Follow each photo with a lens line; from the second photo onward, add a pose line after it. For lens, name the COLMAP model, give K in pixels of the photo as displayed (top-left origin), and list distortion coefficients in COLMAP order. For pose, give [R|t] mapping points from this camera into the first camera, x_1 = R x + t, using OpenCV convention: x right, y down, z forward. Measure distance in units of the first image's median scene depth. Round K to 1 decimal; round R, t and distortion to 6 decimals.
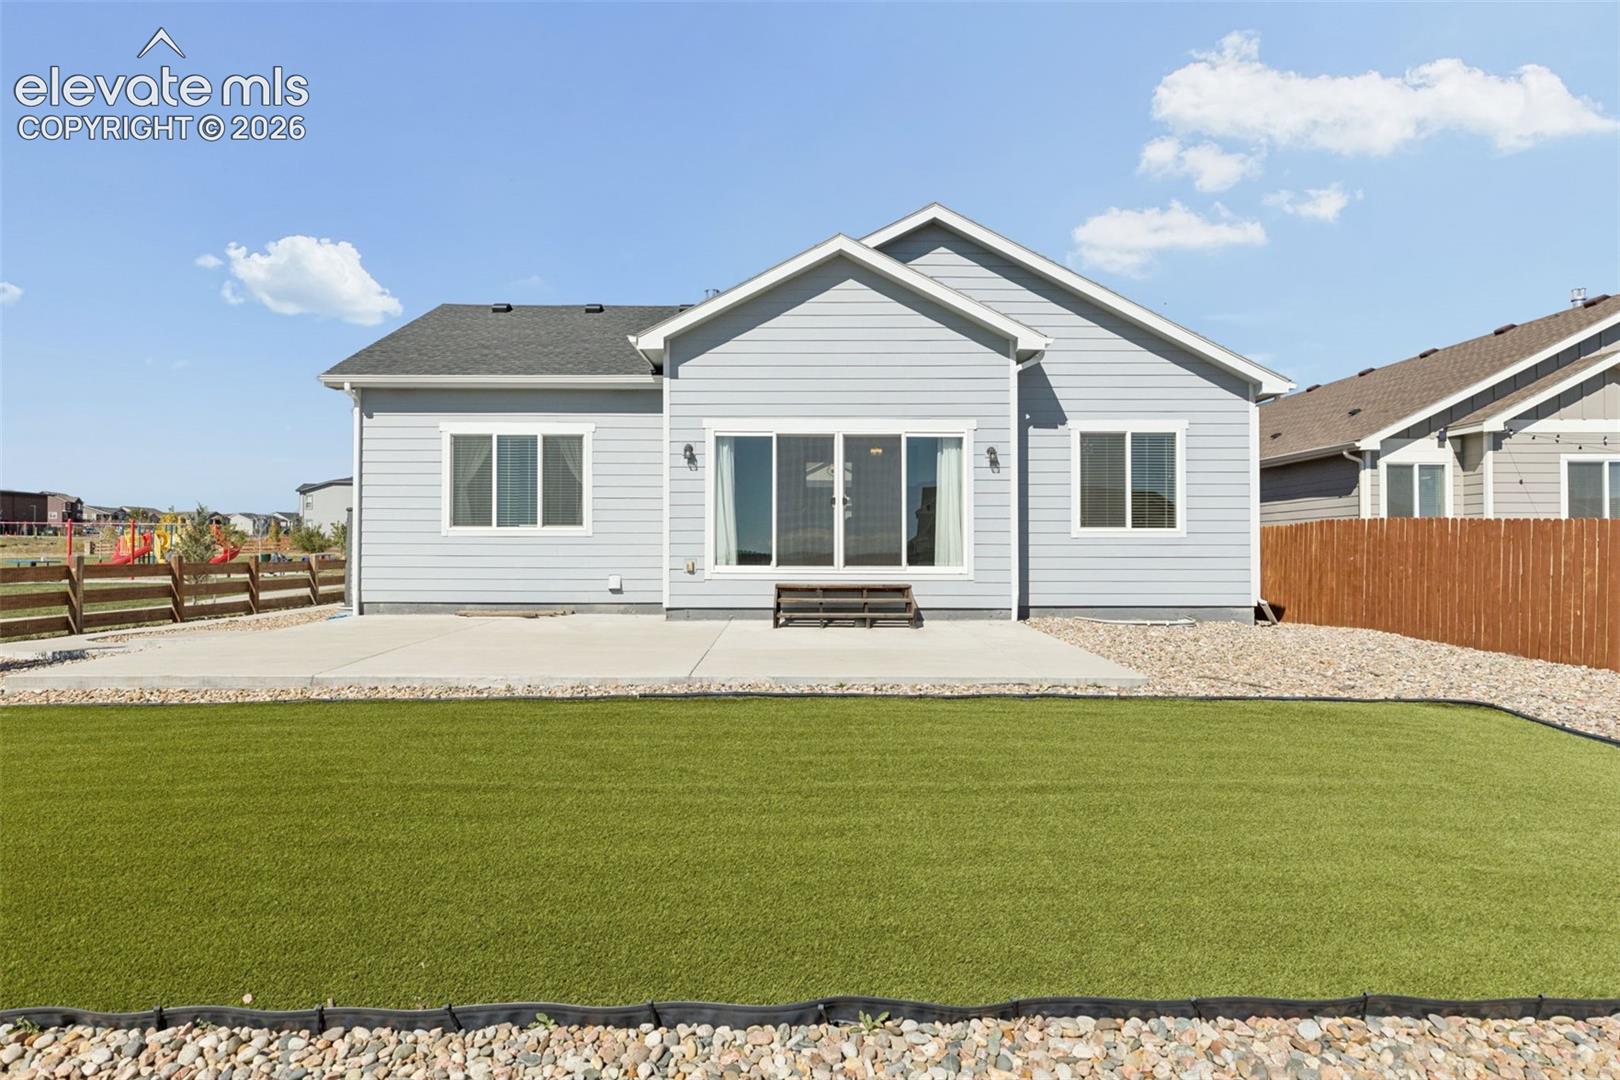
lens RADIAL K [[905.1, 0, 794.5], [0, 905.1, 545.4], [0, 0, 1]] dist [-0.001995, 0.000293]
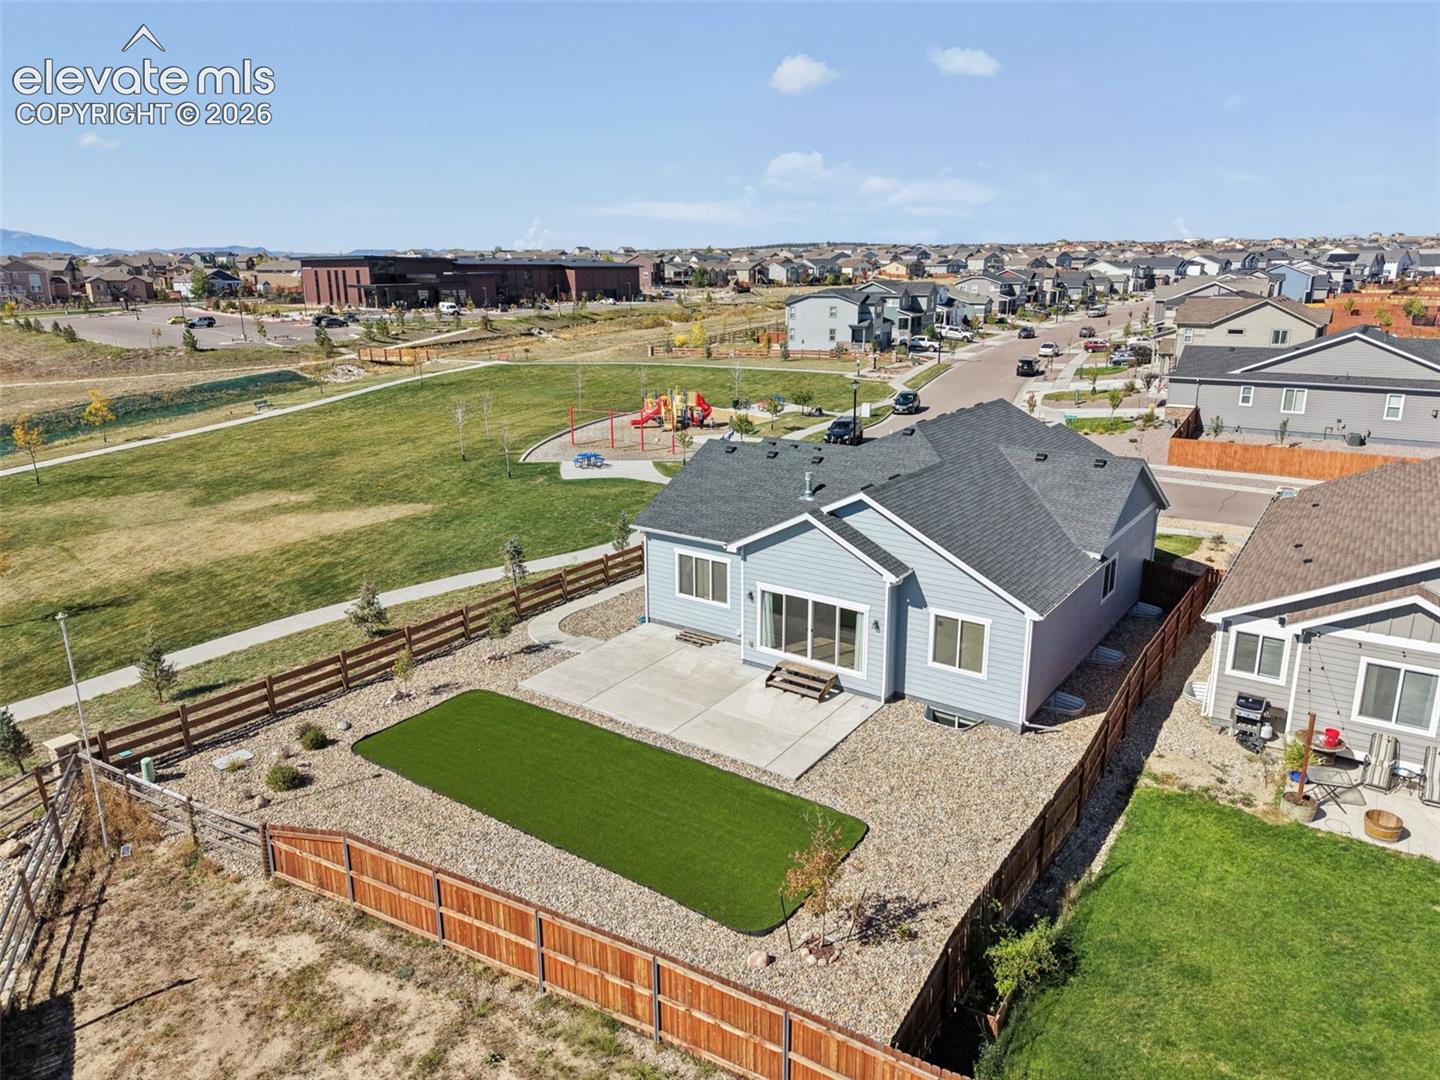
lens RADIAL K [[949.3, 0, 716.6], [0, 949.3, 543.1], [0, 0, 1]] dist [0.043442, -0.044827]
pose [[0.812684, 0.154874, -0.561746, 1.051576], [0.005734, 0.961860, 0.273481, -0.824016], [0.582676, -0.225475, 0.780800, -0.789220]]
